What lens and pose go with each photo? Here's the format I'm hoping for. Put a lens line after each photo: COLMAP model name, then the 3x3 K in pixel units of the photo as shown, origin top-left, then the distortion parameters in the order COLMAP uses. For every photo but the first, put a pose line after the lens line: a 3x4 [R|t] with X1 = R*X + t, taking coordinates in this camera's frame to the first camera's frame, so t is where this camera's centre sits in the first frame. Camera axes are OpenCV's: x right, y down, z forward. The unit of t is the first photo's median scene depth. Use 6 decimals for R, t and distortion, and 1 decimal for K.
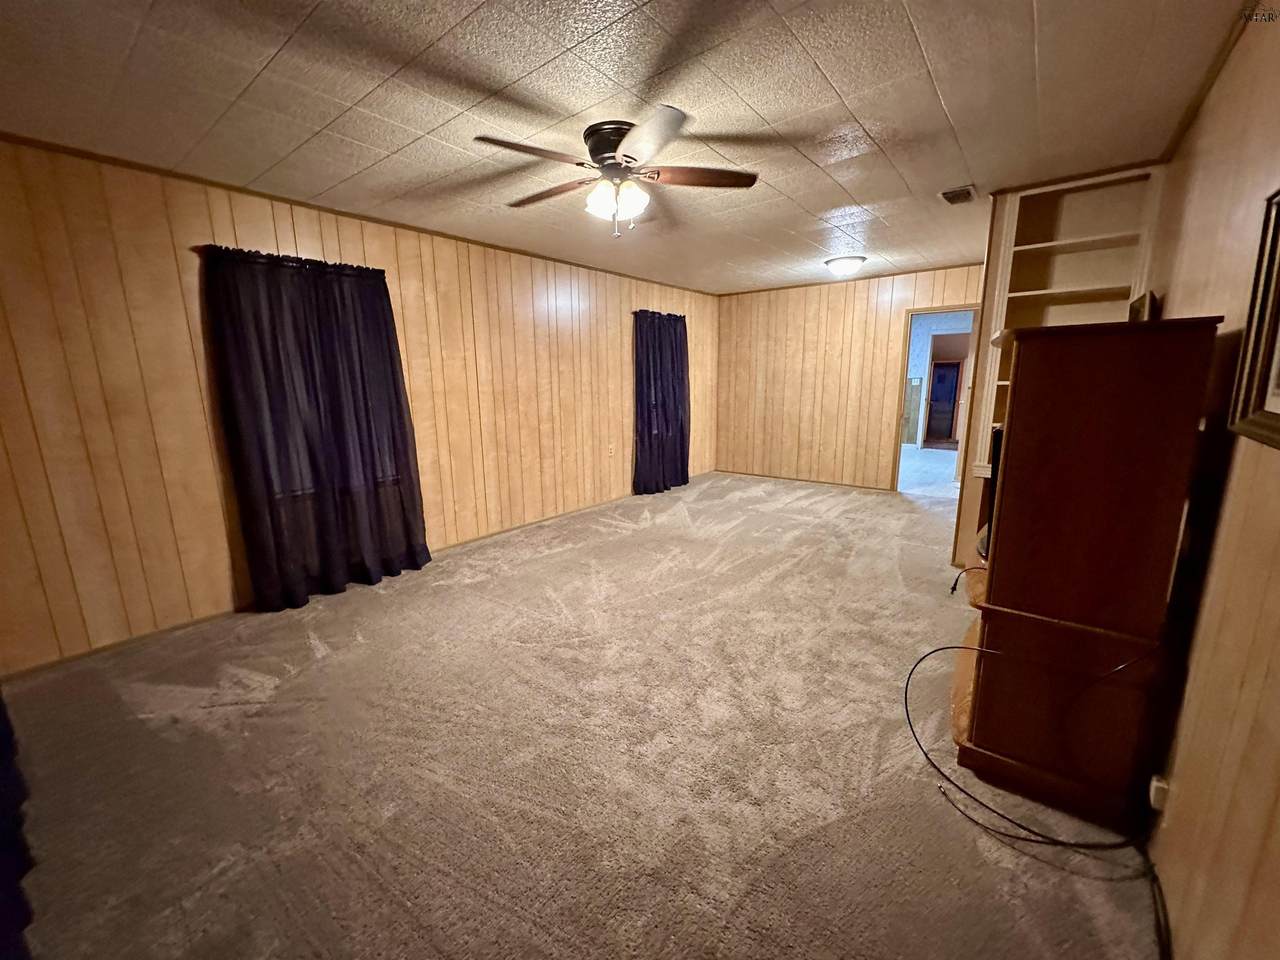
lens RADIAL K [[512.0, 0, 641.2], [0, 512.0, 482.1], [0, 0, 1]] dist [-0.000776, -0.000003]
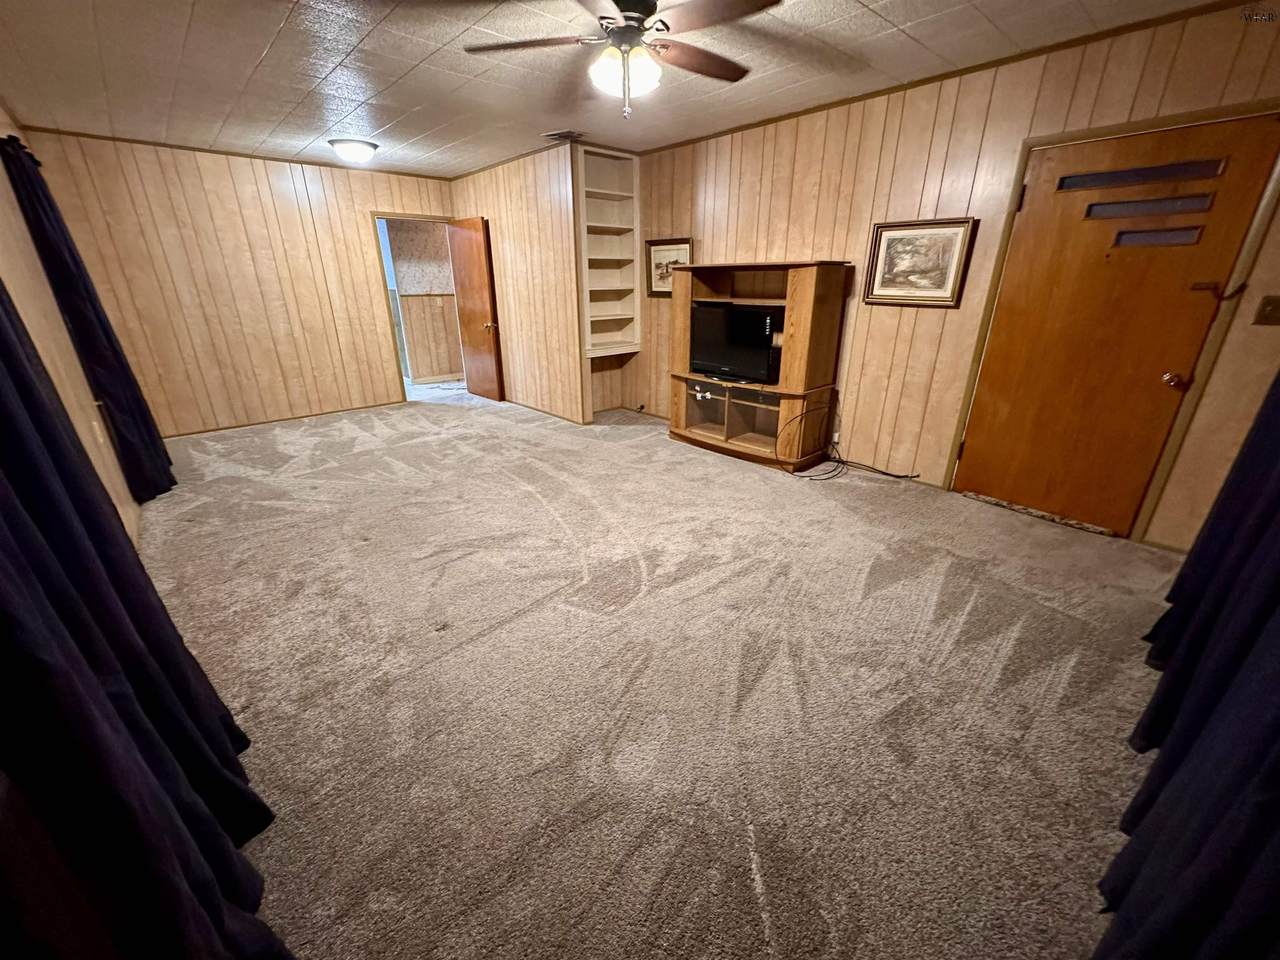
lens RADIAL K [[512.0, 0, 641.2], [0, 512.0, 482.1], [0, 0, 1]] dist [-0.000776, -0.000003]
pose [[0.161507, -0.353079, 0.921548, -0.637799], [0.200269, 0.926103, 0.319726, -0.097361], [-0.966337, 0.132920, 0.220283, 0.500594]]
